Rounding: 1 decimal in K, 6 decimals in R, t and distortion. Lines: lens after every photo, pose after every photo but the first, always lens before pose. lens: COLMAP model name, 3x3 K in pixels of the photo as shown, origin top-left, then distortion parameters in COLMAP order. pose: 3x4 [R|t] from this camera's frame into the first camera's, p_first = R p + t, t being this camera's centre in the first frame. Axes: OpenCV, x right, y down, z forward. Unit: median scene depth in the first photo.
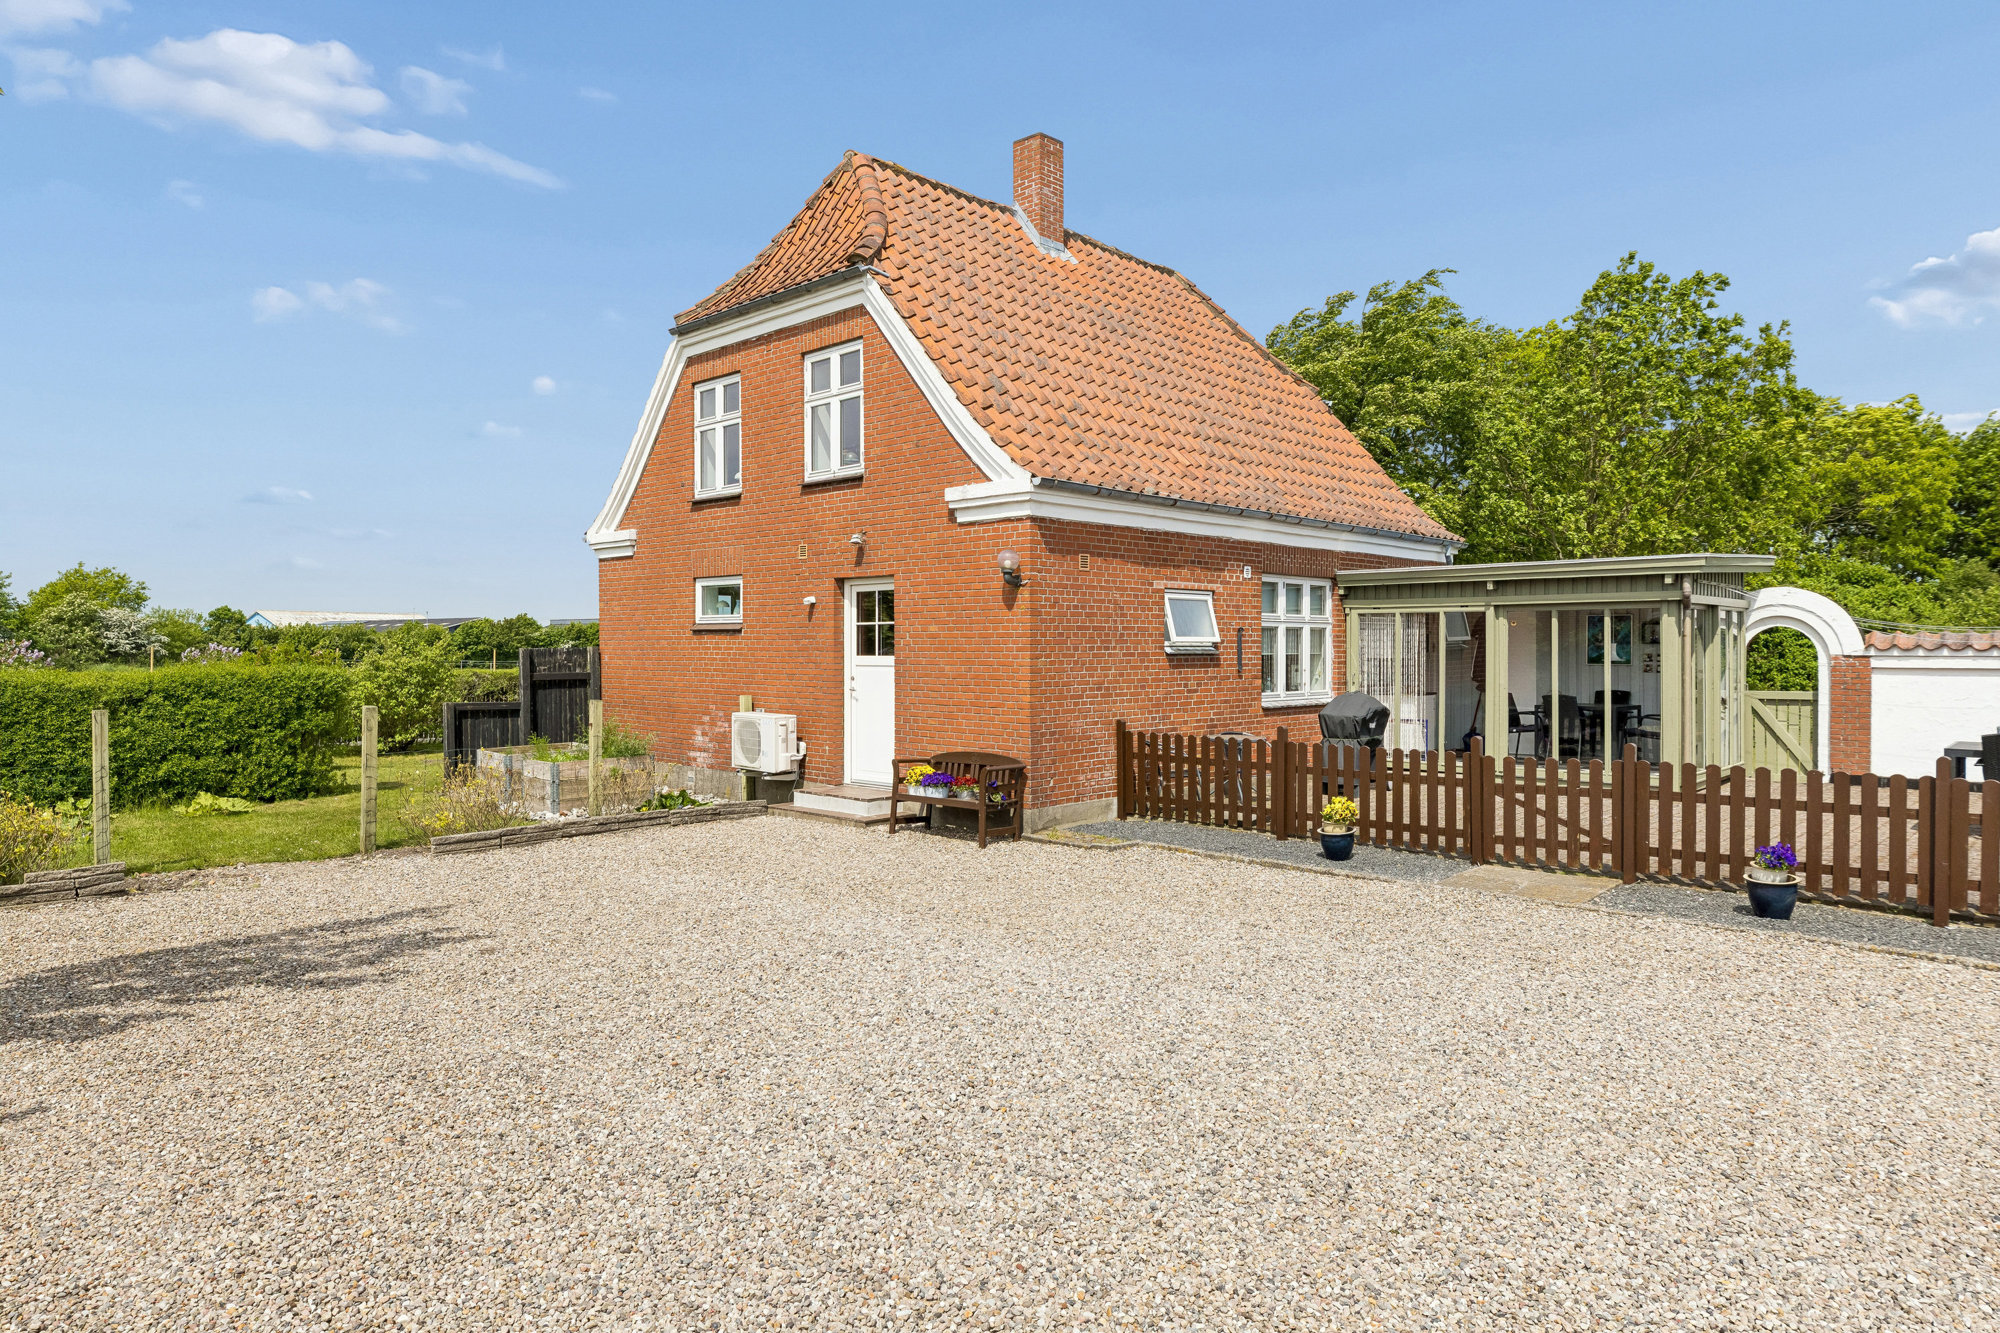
lens RADIAL K [[1202.6, 0, 1000.0], [0, 1202.6, 666.5], [0, 0, 1]] dist [0.016381, 0.001391]
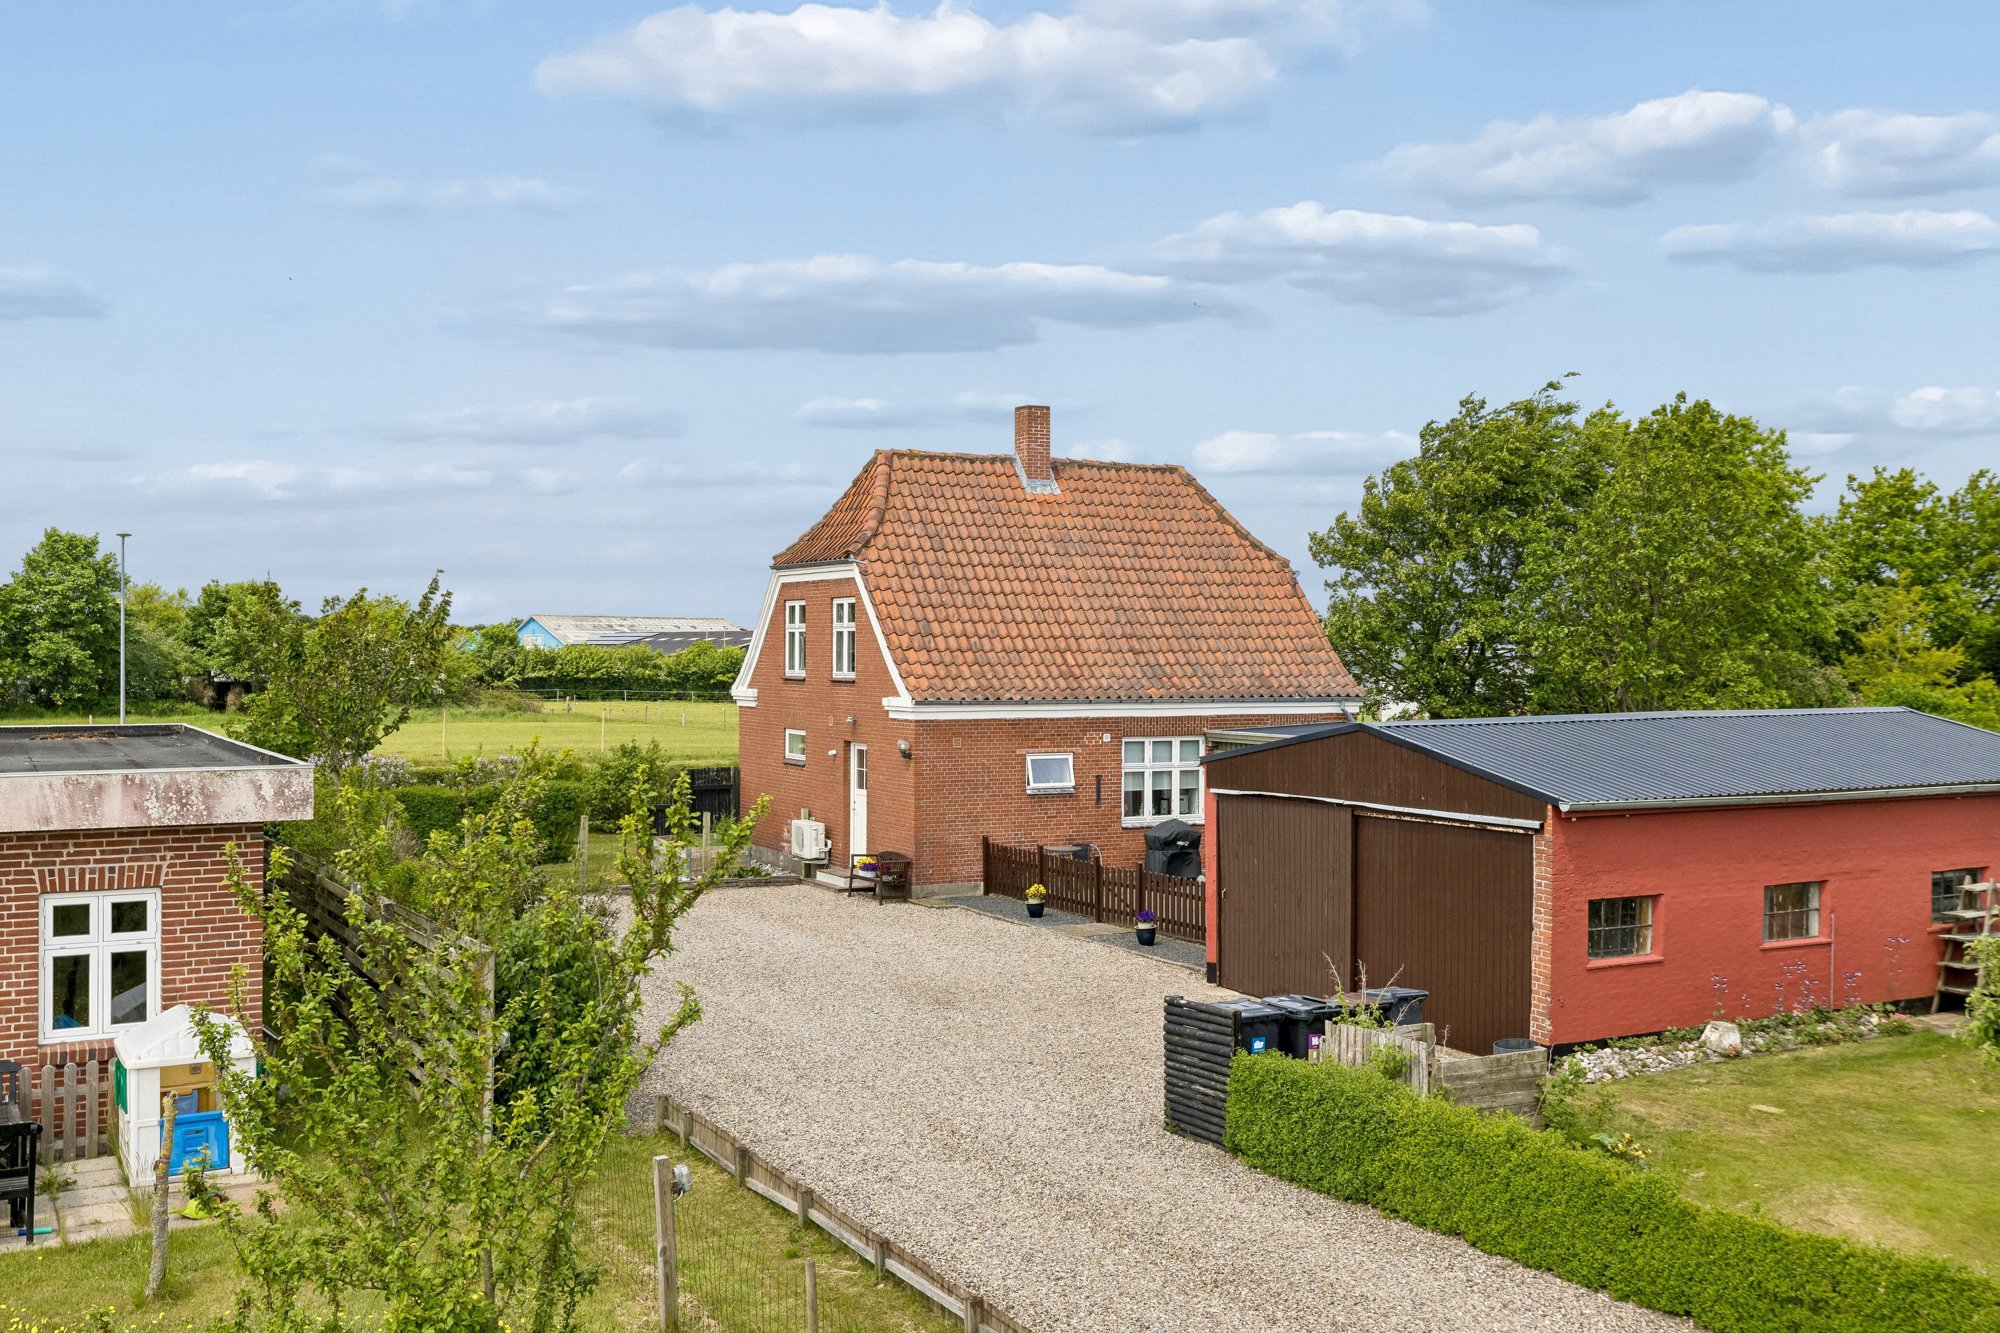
lens RADIAL K [[1935.1, 0, 1000.0], [0, 1935.1, 666.5], [0, 0, 1]] dist [0.007318, 0.009587]
pose [[0.951168, 0.006698, -0.308601, 0.897334], [-0.009004, 0.999941, -0.006051, -0.164775], [0.308542, 0.008534, 0.951172, -1.465104]]
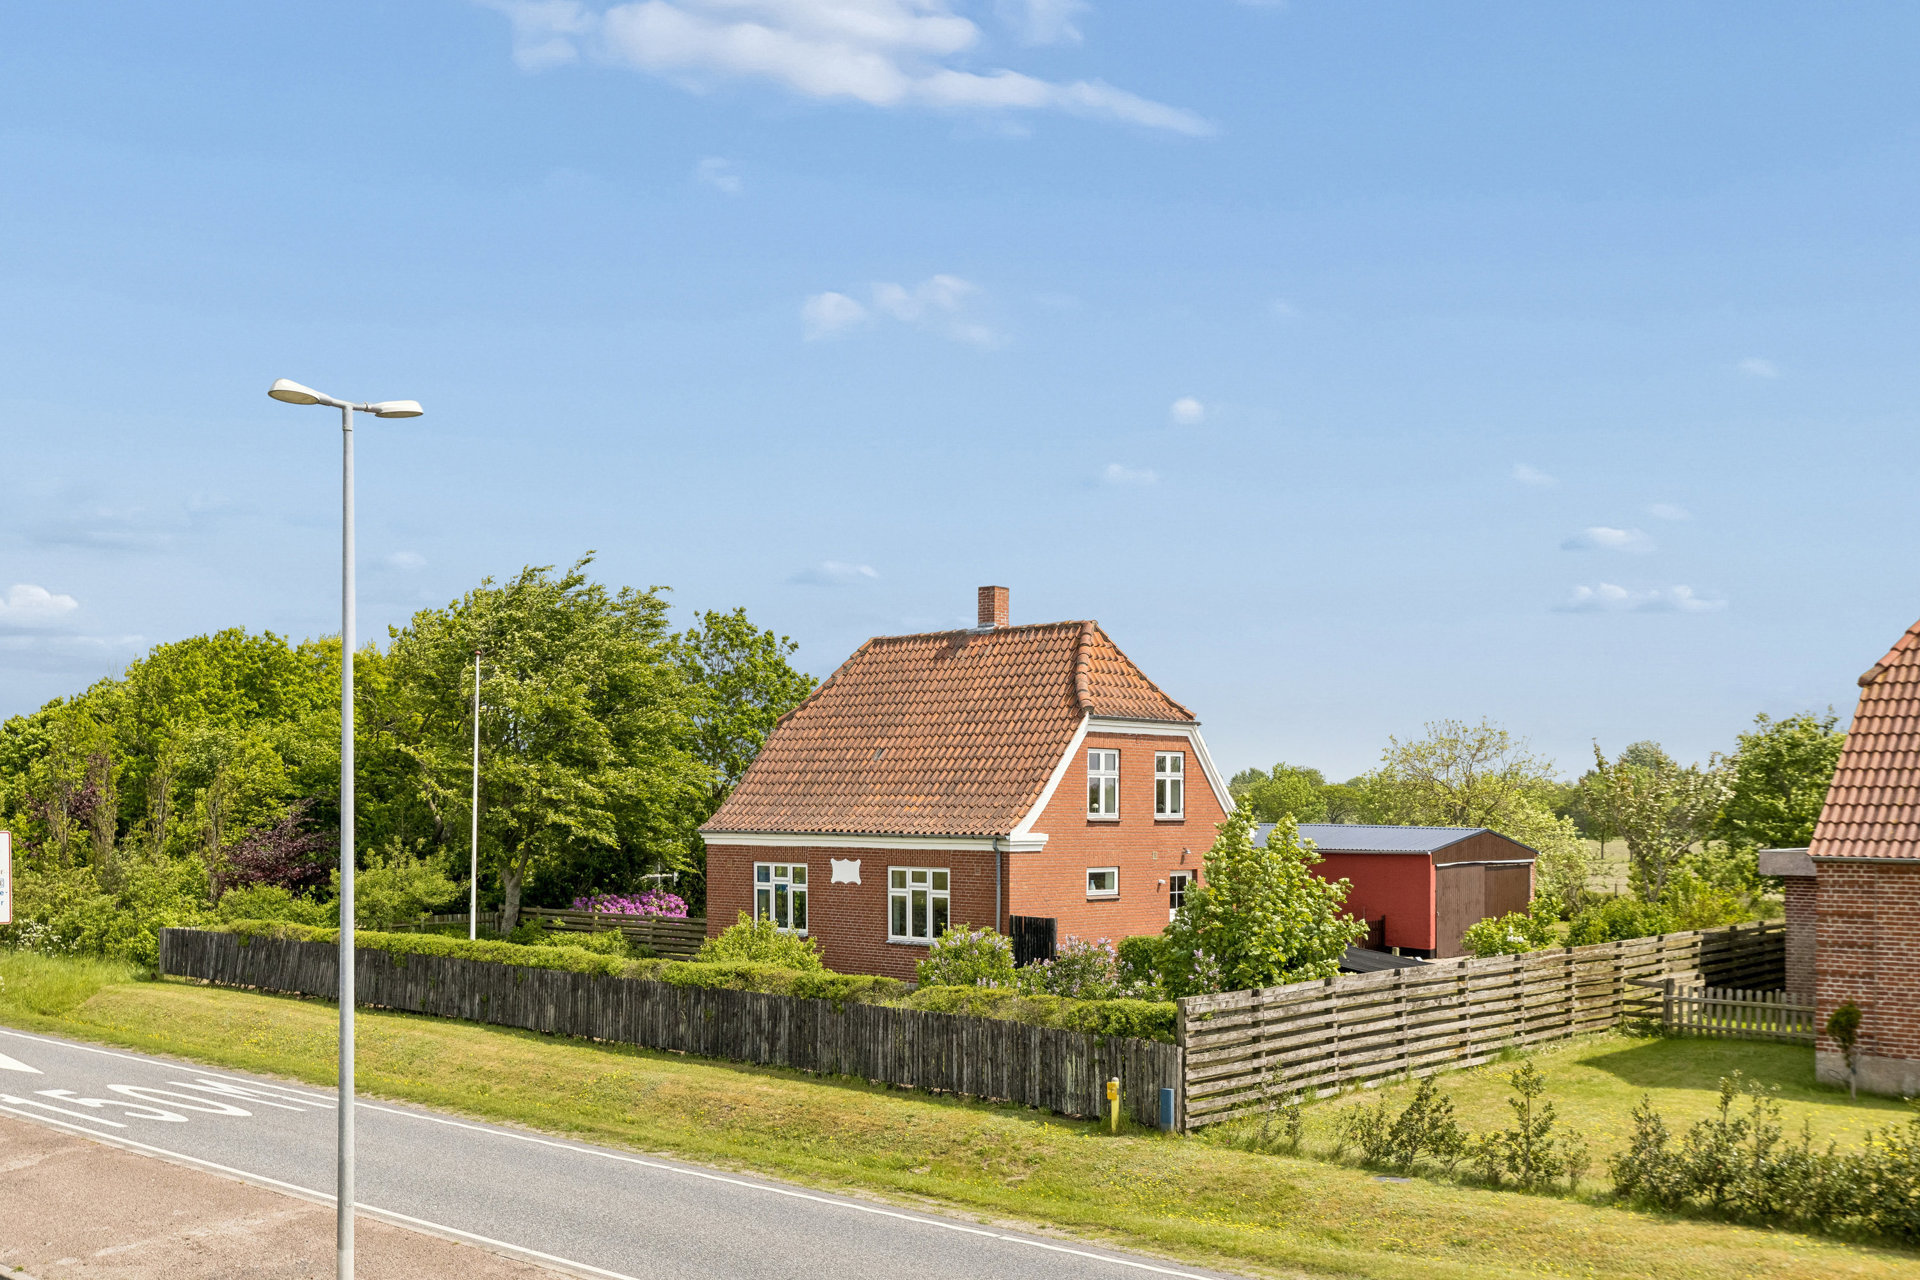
lens RADIAL K [[1857.7, 0, 960.0], [0, 1857.7, 640.0], [0, 0, 1]] dist [0.007318, 0.009587]
pose [[-0.013478, 0.085698, 0.996230, -3.271641], [0.008729, 0.996293, -0.085585, -0.197730], [-0.999871, 0.007542, -0.014177, 1.431599]]
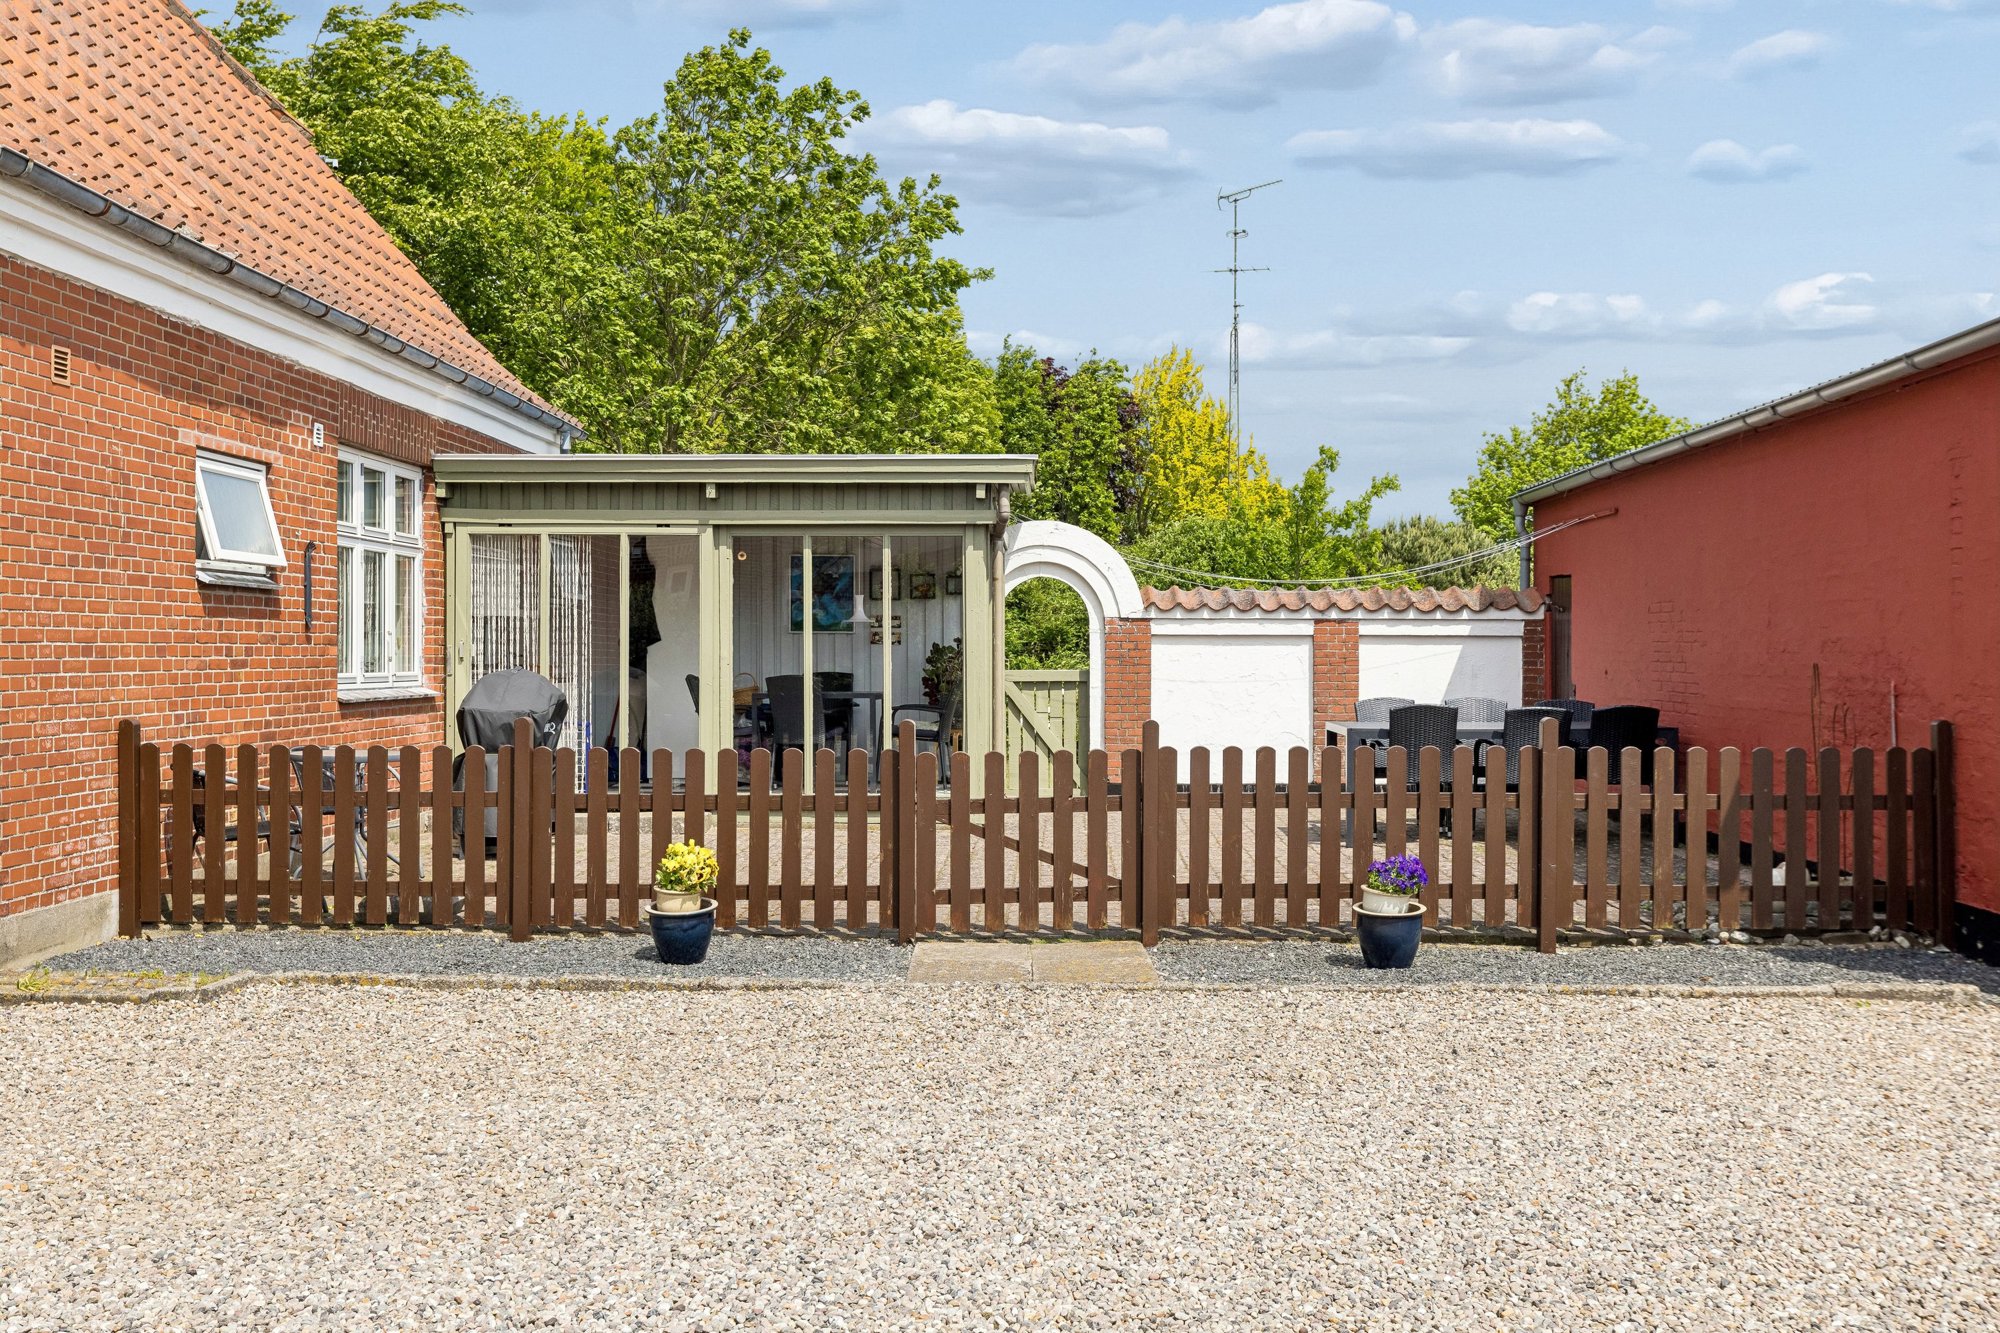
lens RADIAL K [[1935.1, 0, 1000.0], [0, 1935.1, 666.5], [0, 0, 1]] dist [0.007318, 0.009587]
pose [[0.741523, -0.000619, 0.670927, -0.142037], [0.006041, 0.999965, -0.005753, 0.028501], [-0.670900, 0.008319, 0.741501, 0.216274]]
